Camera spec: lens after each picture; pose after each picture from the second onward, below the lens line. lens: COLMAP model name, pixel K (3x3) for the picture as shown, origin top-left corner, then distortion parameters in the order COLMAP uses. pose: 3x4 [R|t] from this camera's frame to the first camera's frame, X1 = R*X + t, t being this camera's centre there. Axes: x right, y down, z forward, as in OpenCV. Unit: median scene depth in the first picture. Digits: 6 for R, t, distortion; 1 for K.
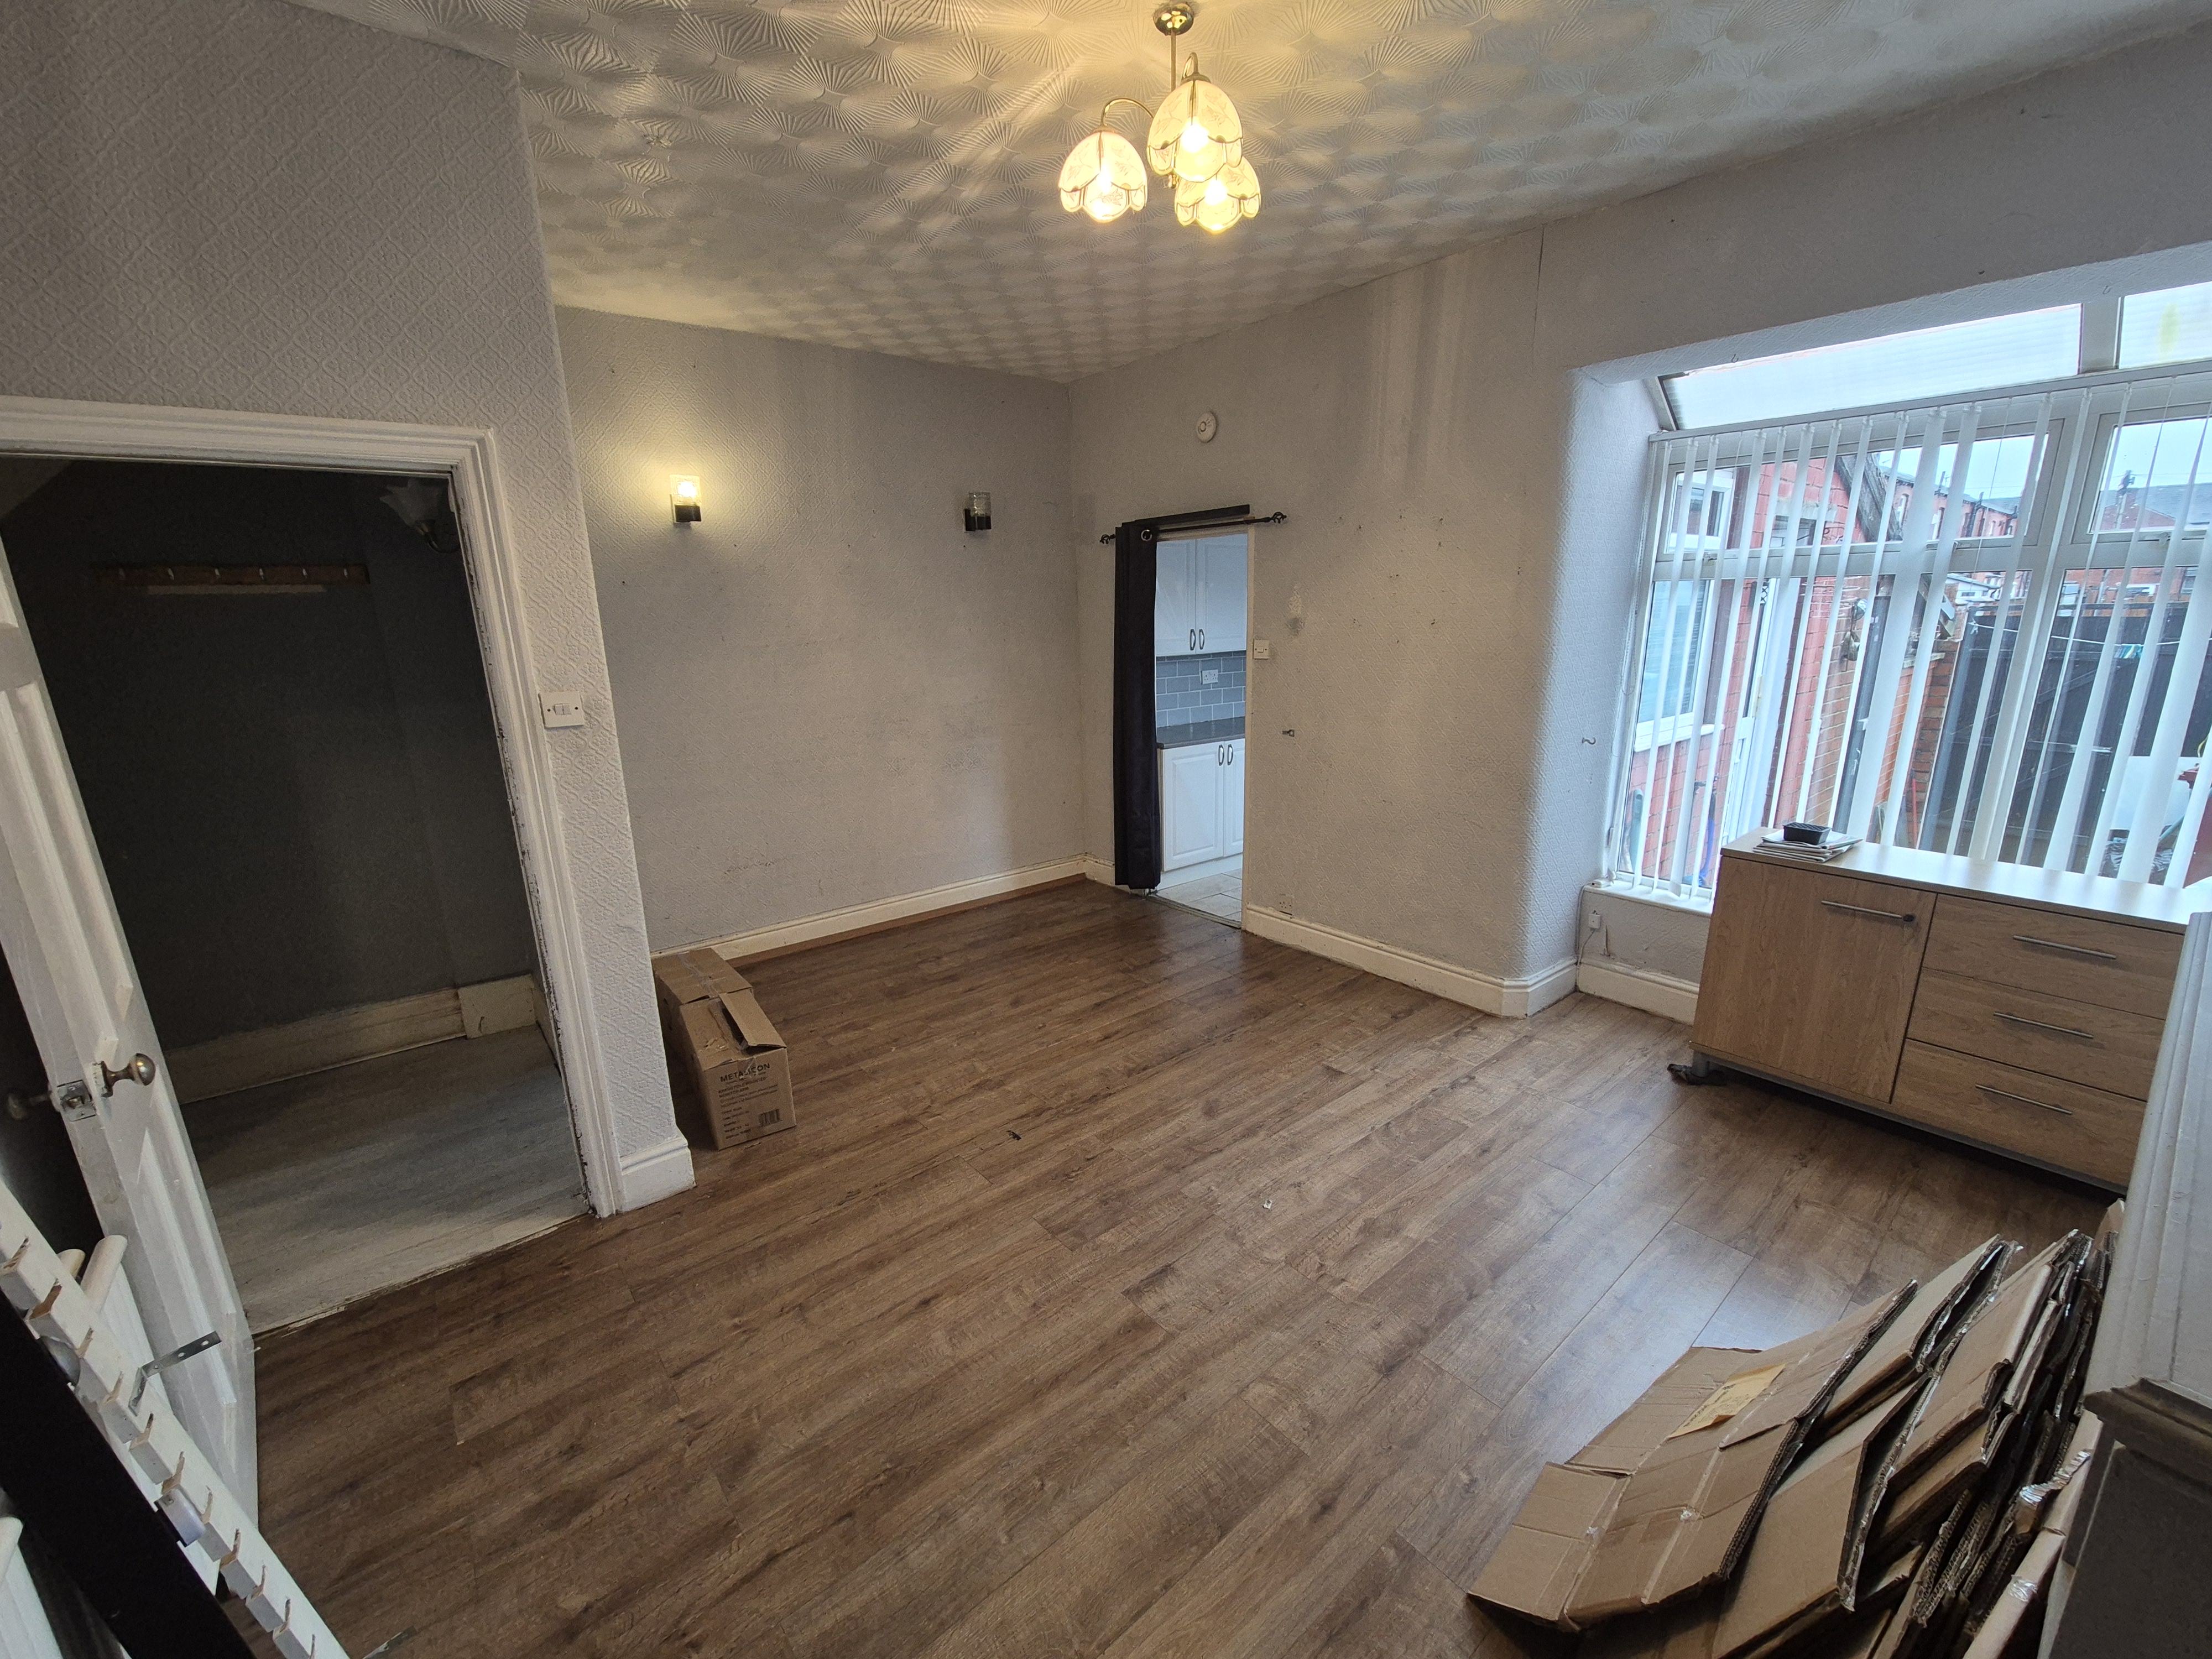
lens RADIAL K [[896.9, 0, 1097.5], [0, 896.9, 837.2], [0, 0, 1]] dist [-0.000225, 0.000234]
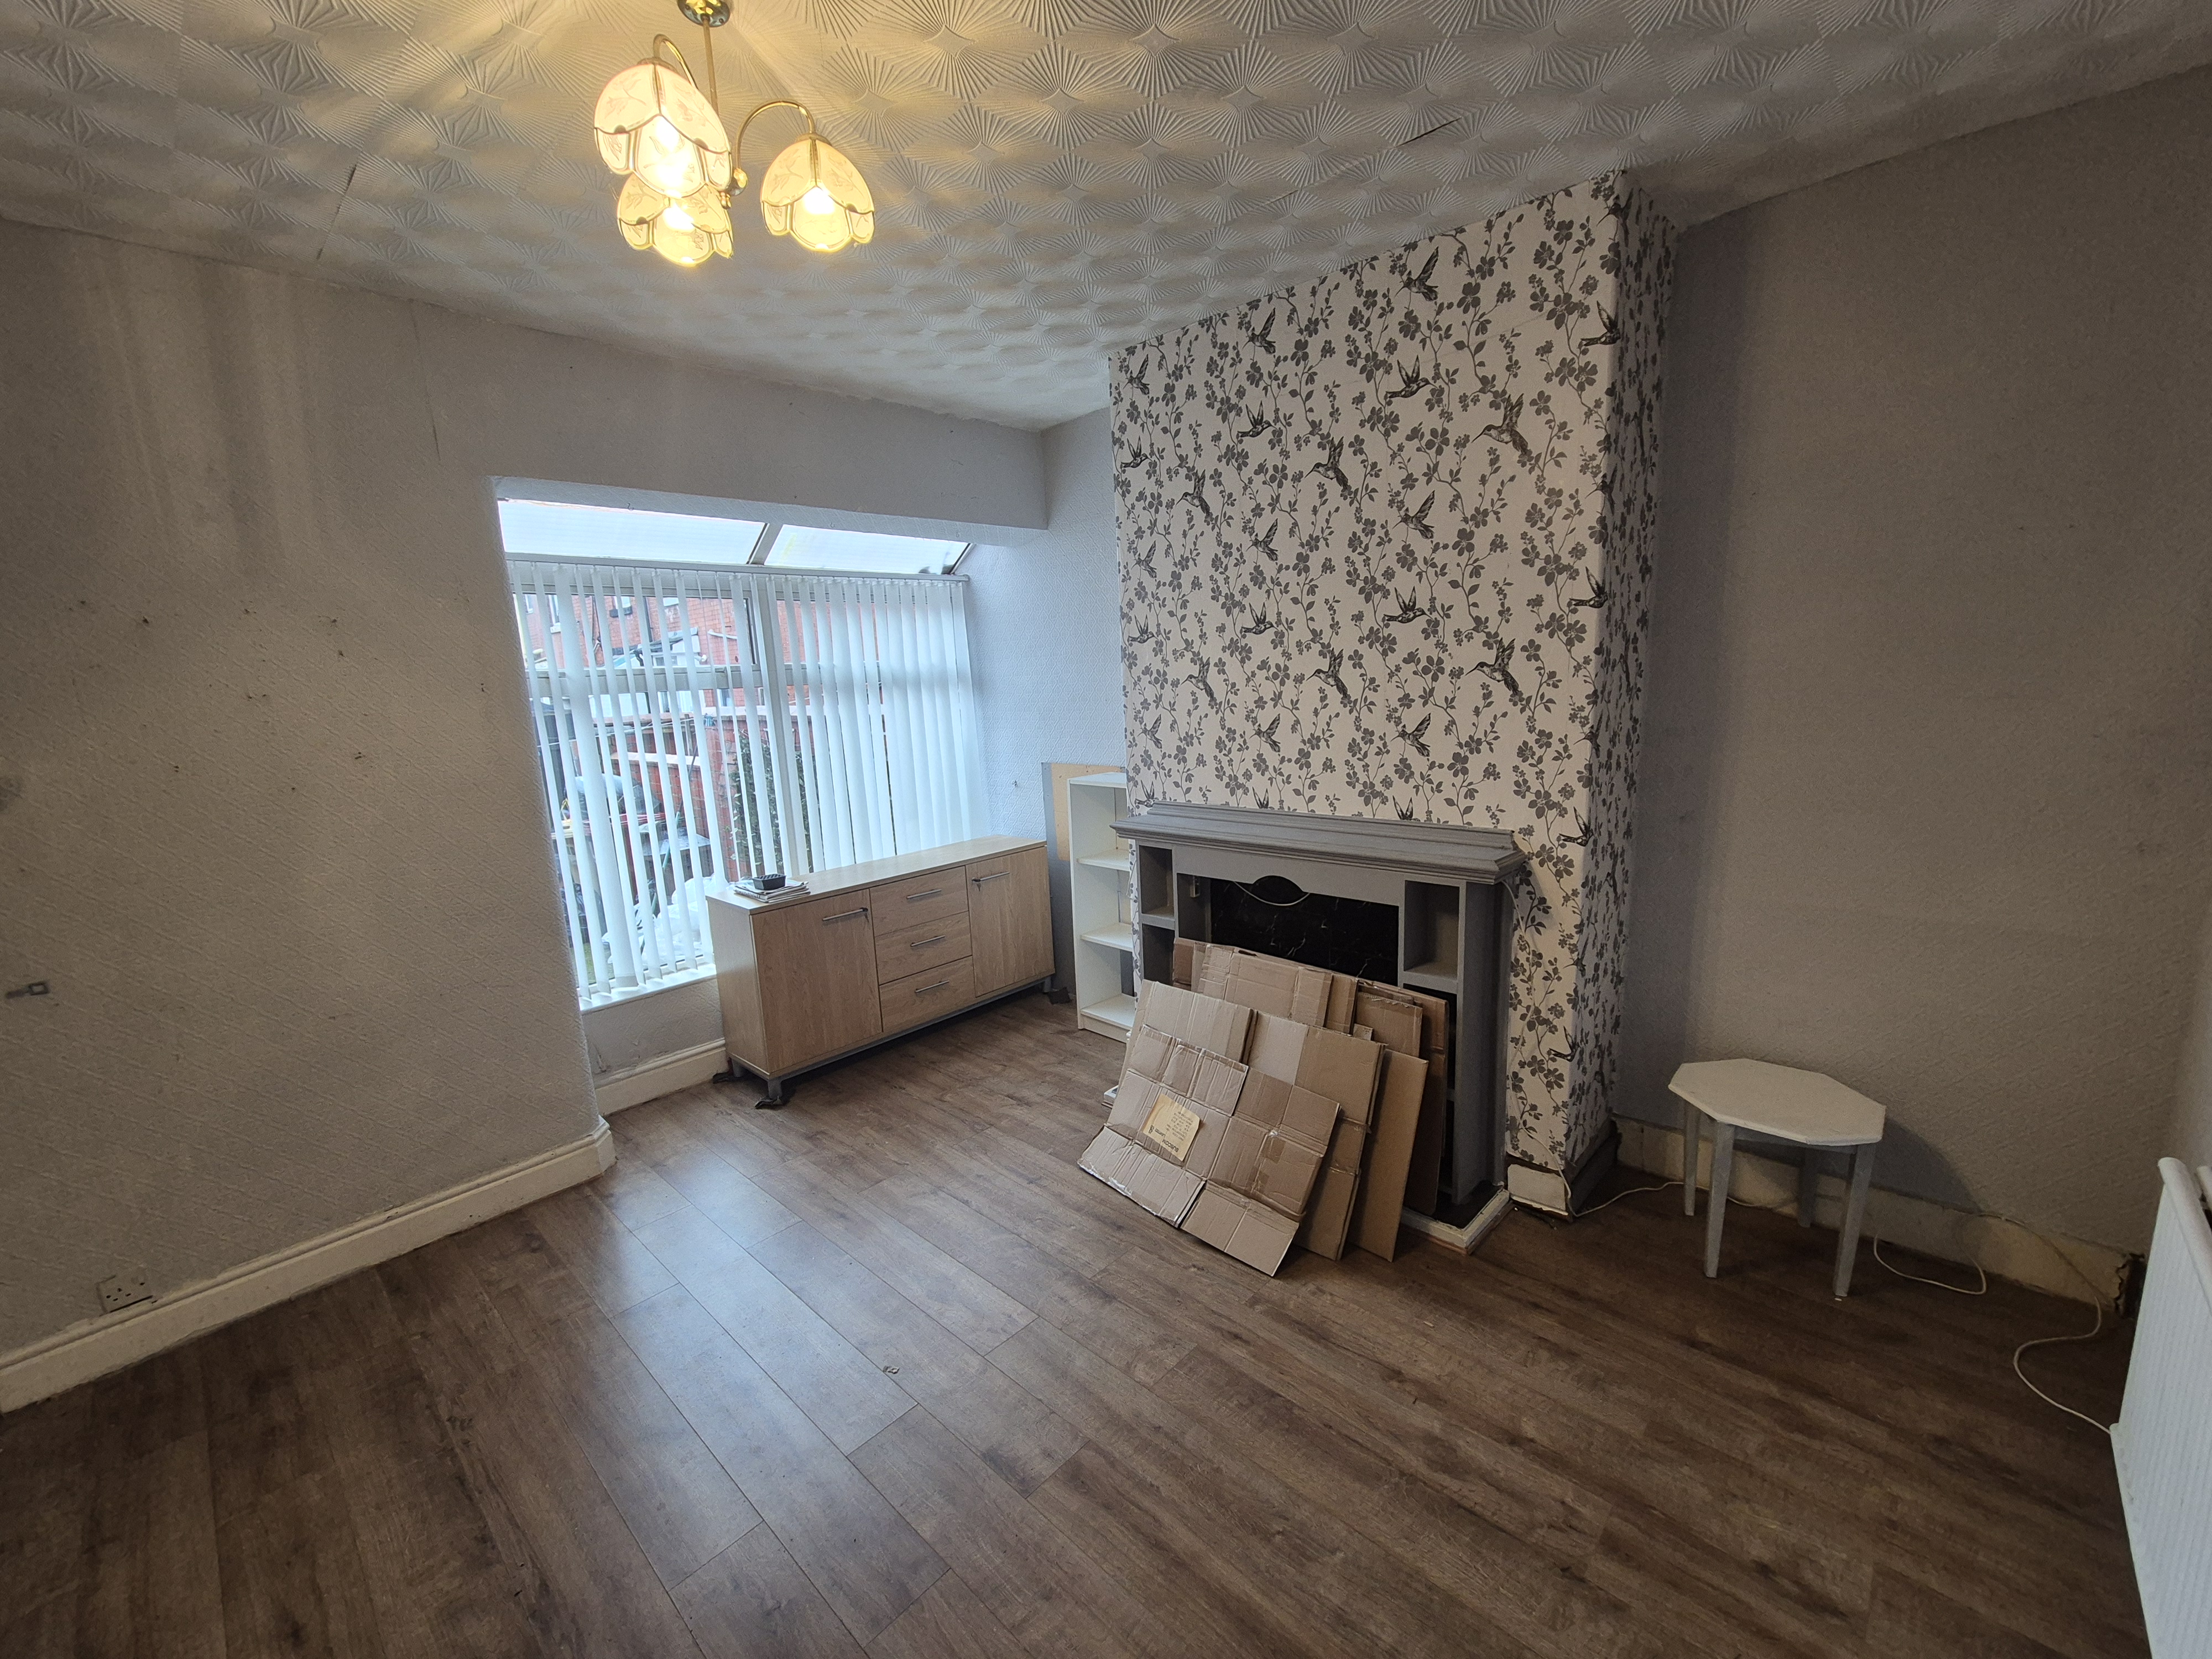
lens RADIAL K [[913.7, 0, 1116.5], [0, 913.7, 837.2], [0, 0, 1]] dist [0.000490, 0.001075]
pose [[-0.131109, -0.158528, 0.978611, -0.579533], [0.294429, 0.936366, 0.191130, -0.175192], [-0.946637, 0.313190, -0.076091, 0.619876]]
